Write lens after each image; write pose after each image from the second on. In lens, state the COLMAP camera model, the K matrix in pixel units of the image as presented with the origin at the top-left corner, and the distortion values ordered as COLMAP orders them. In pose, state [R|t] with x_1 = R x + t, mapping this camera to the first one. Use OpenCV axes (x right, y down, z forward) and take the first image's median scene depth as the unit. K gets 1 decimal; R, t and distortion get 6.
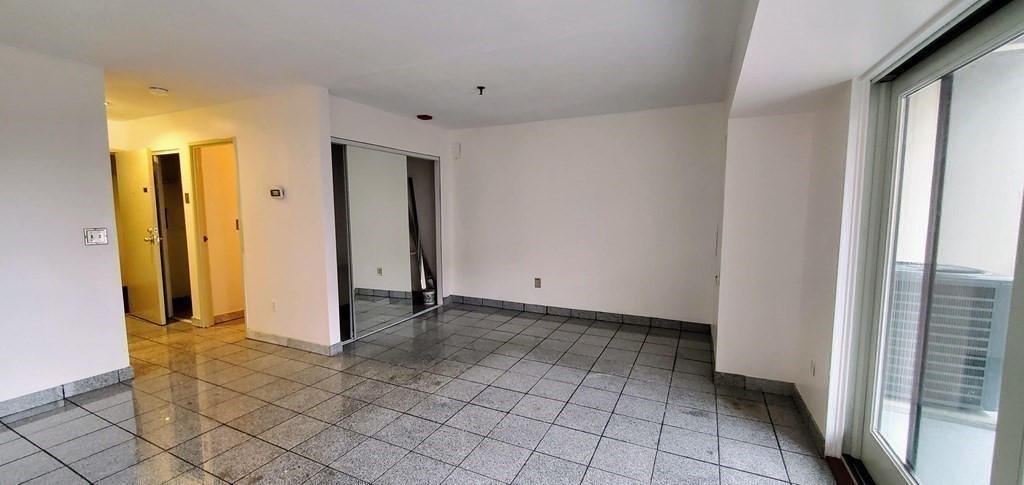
lens RADIAL K [[404.4, 0, 504.5], [0, 404.4, 247.2], [0, 0, 1]] dist [-0.001737, -0.000762]
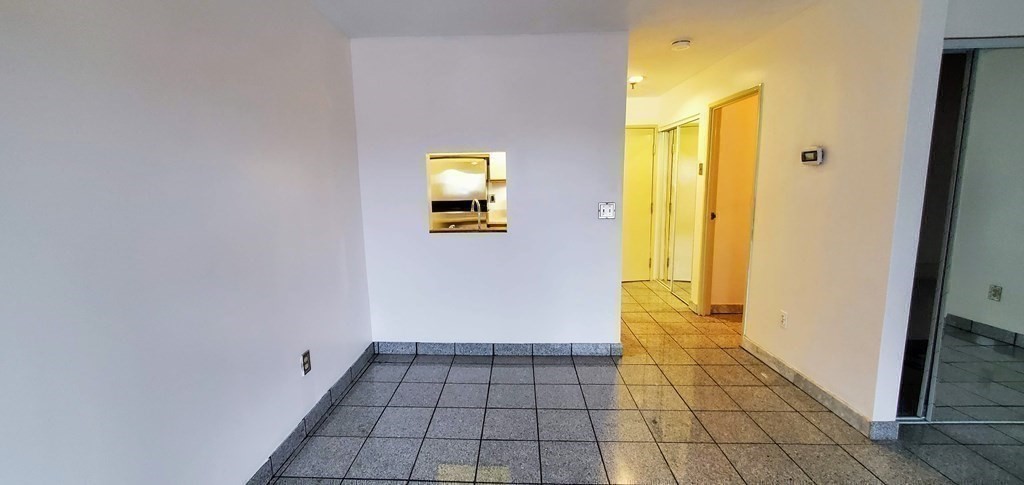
lens RADIAL K [[404.4, 0, 501.2], [0, 404.4, 241.9], [0, 0, 1]] dist [-0.001737, -0.000762]
pose [[0.400374, 0.128862, -0.907246, -0.145828], [-0.073032, 0.991401, 0.108586, -0.029036], [0.913437, 0.022783, 0.406342, 0.263462]]
